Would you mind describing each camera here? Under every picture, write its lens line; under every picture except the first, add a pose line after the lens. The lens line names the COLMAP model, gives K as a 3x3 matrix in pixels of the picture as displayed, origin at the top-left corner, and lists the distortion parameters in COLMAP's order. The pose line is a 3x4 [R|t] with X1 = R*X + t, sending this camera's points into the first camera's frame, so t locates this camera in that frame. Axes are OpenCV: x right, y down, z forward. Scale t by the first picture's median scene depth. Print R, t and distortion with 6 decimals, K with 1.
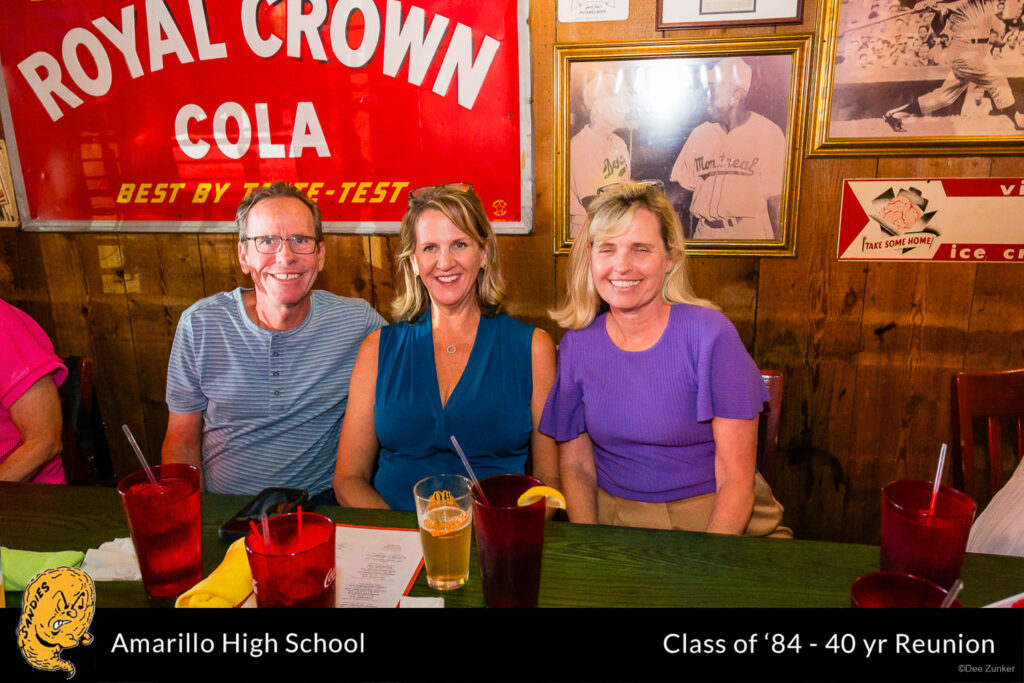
lens RADIAL K [[797.8, 0, 512.0], [0, 797.8, 341.5], [0, 0, 1]] dist [0.002812, -0.005617]
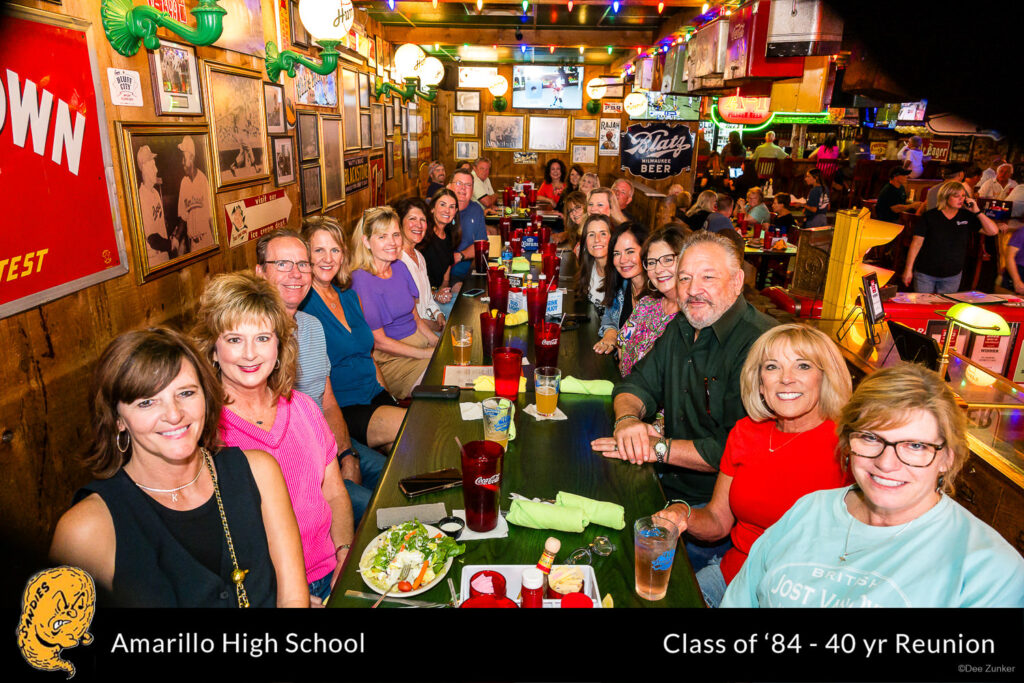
lens RADIAL K [[708.5, 0, 512.0], [0, 708.5, 341.5], [0, 0, 1]] dist [-0.002944, -0.003491]
pose [[-0.183070, -0.268875, 0.945617, -1.283987], [0.263482, 0.913264, 0.310686, -0.246885], [-0.947134, 0.306030, -0.096348, 0.644061]]
